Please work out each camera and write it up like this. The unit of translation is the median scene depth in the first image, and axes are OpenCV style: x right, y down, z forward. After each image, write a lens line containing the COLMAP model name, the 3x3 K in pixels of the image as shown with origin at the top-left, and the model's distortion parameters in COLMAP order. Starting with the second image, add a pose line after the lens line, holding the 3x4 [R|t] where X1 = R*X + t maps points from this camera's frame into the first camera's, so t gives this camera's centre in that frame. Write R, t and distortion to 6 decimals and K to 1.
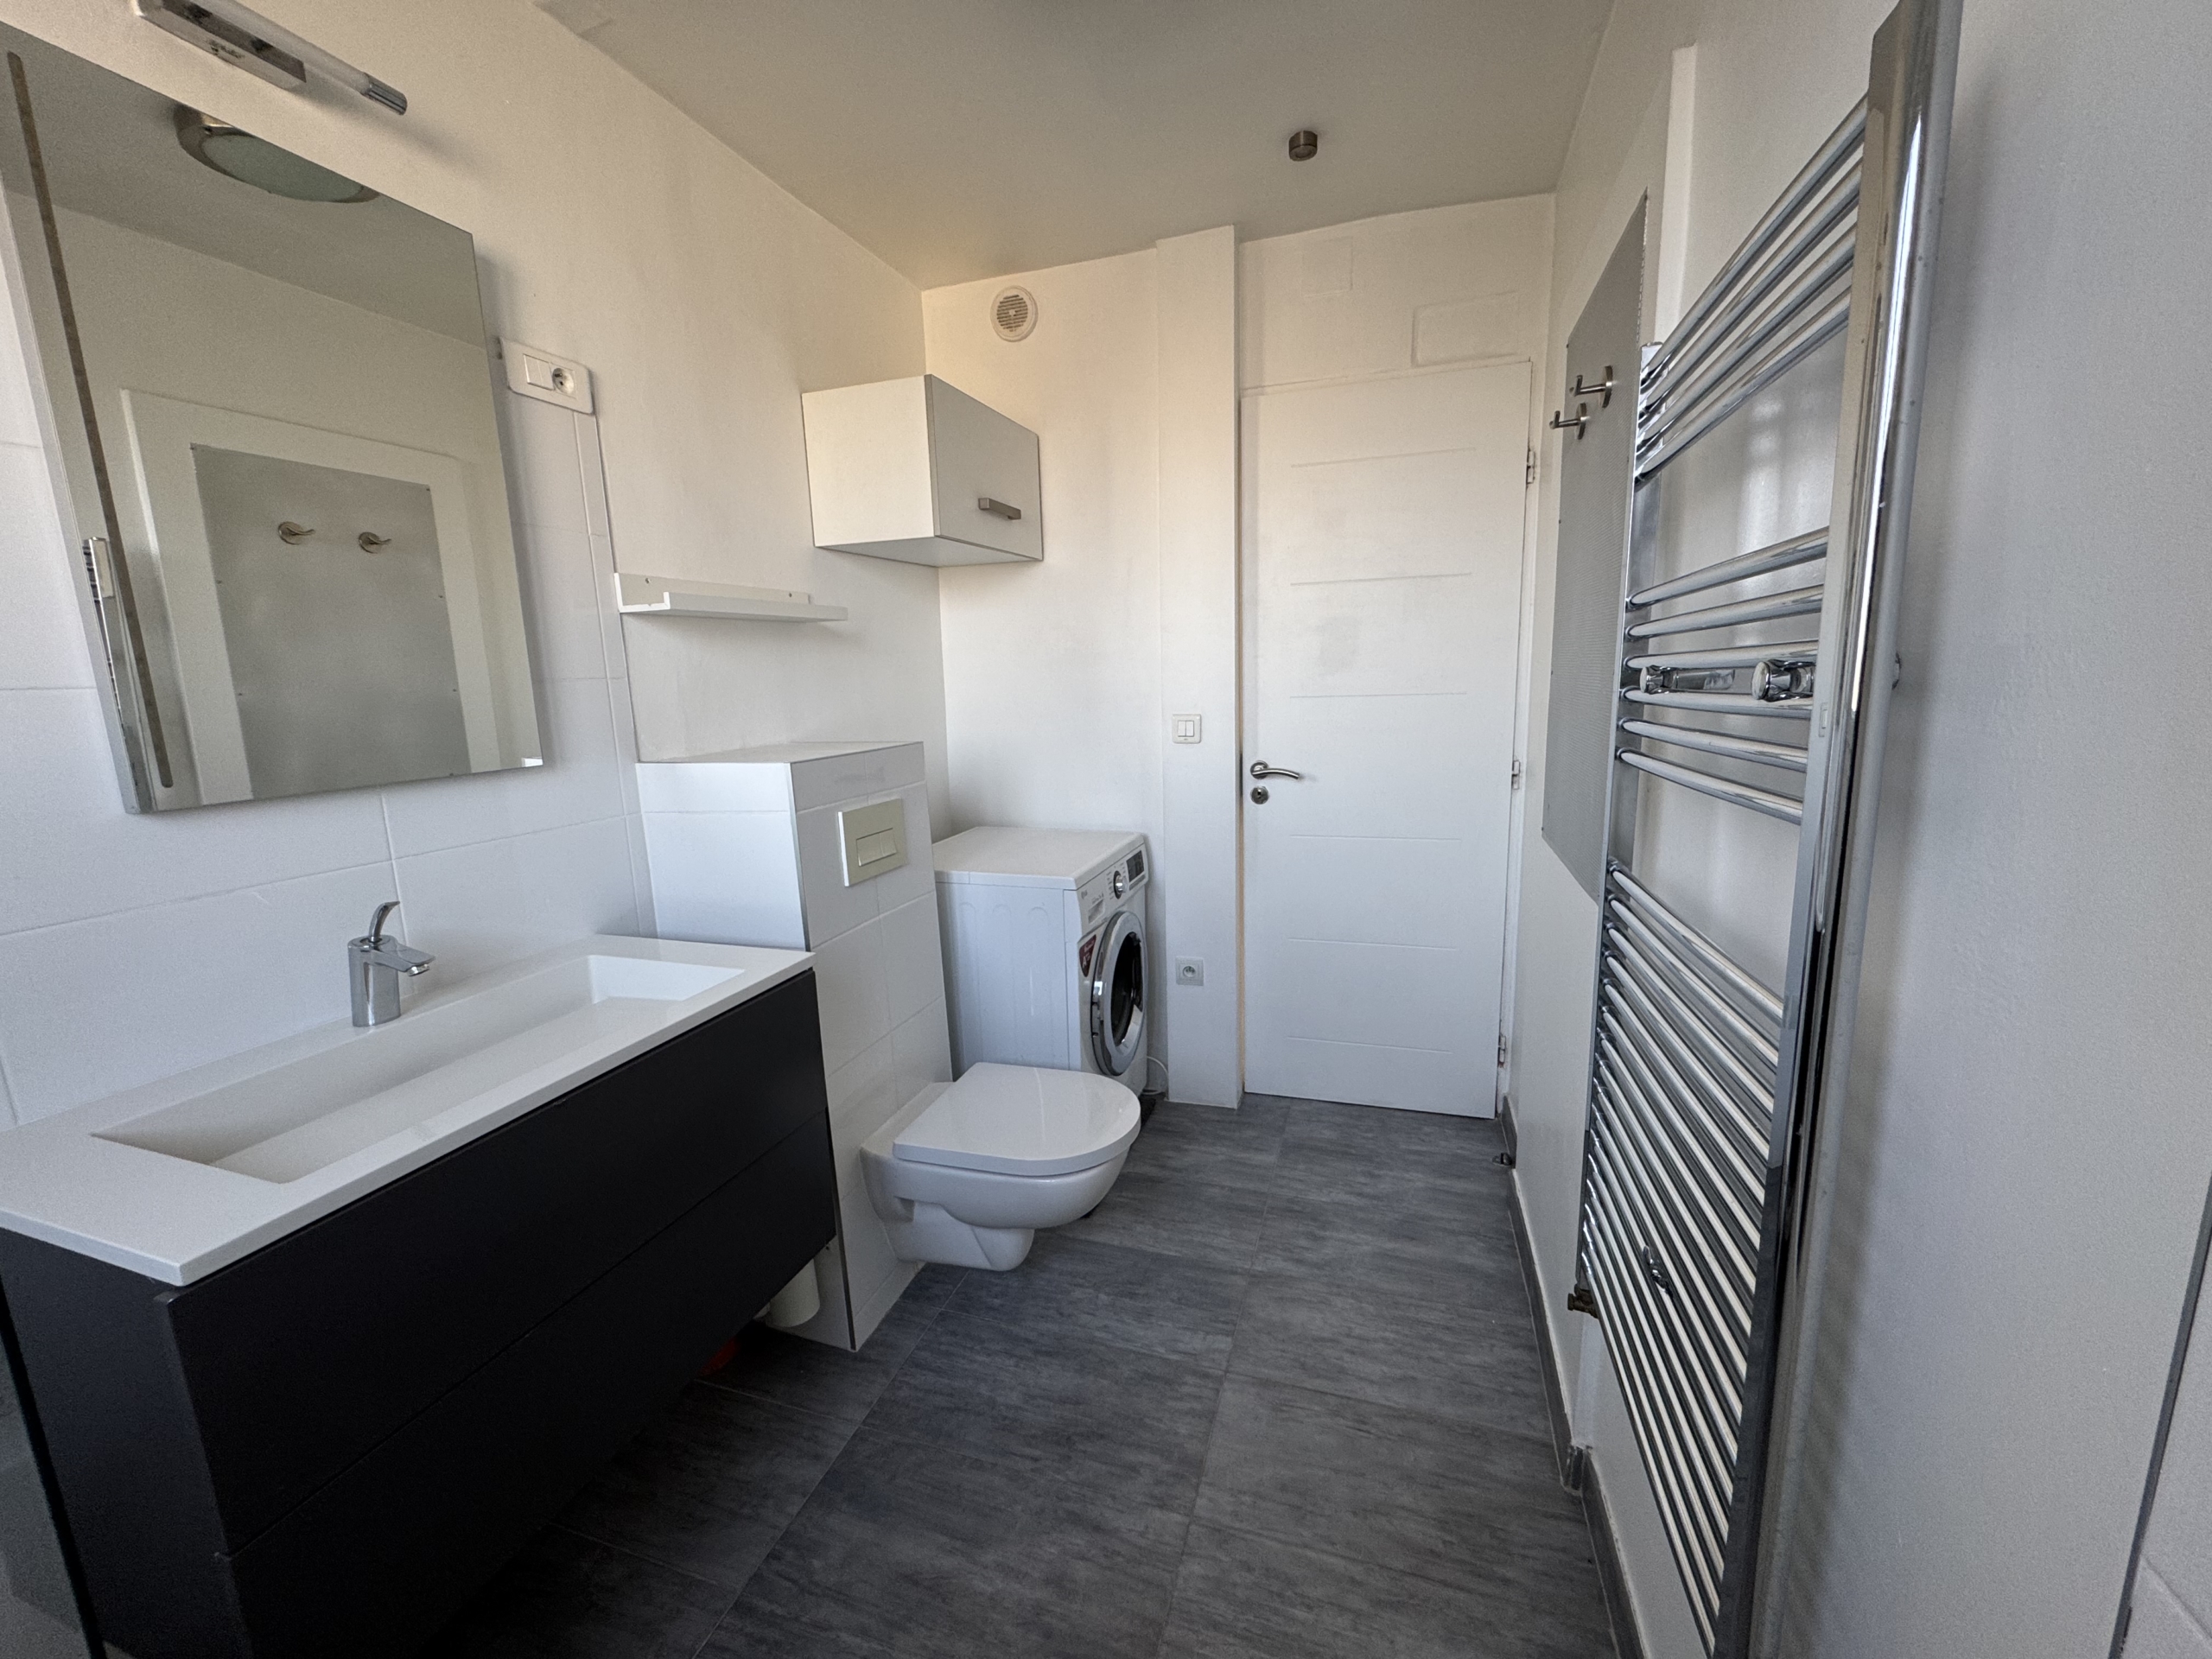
lens RADIAL K [[875.9, 0, 1106.0], [0, 875.9, 829.5], [0, 0, 1]] dist [-0.003676, 0.000249]
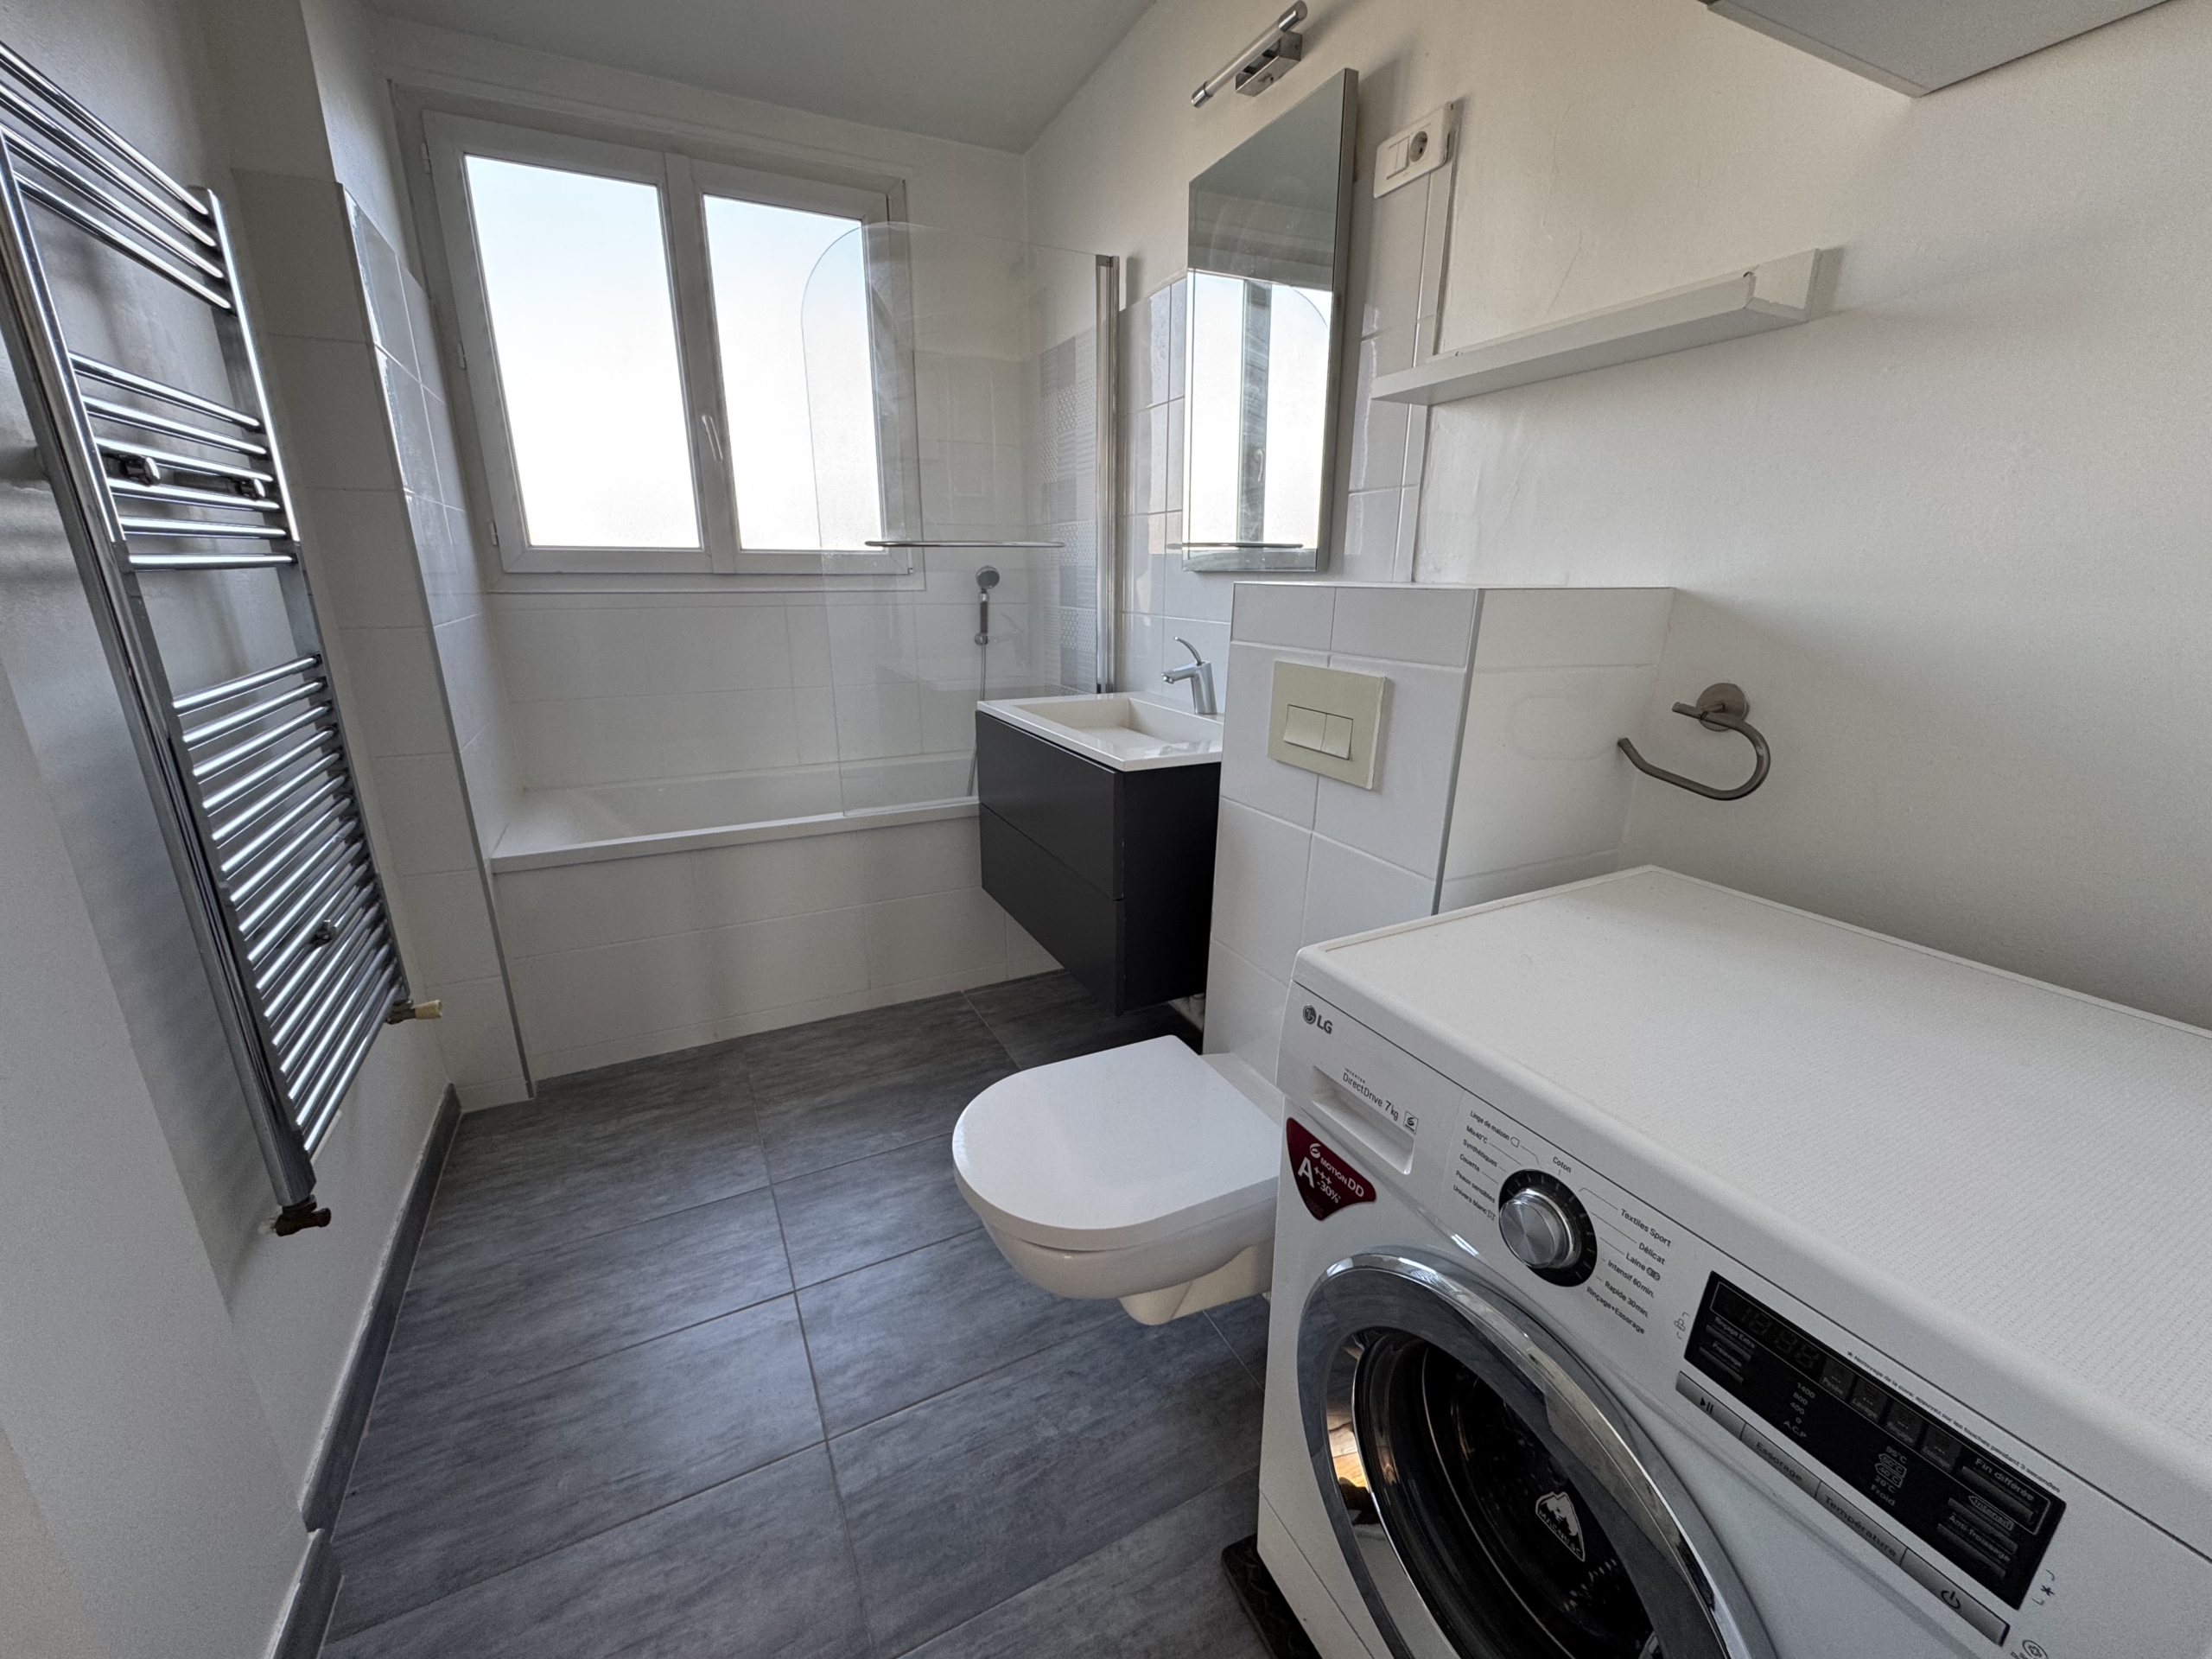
lens RADIAL K [[875.9, 0, 1106.0], [0, 875.9, 829.5], [0, 0, 1]] dist [-0.003676, 0.000249]
pose [[-0.706035, 0.223827, -0.671875, 0.362044], [-0.102179, 0.906614, 0.409402, -0.190360], [0.700767, 0.357703, -0.617231, 1.474023]]
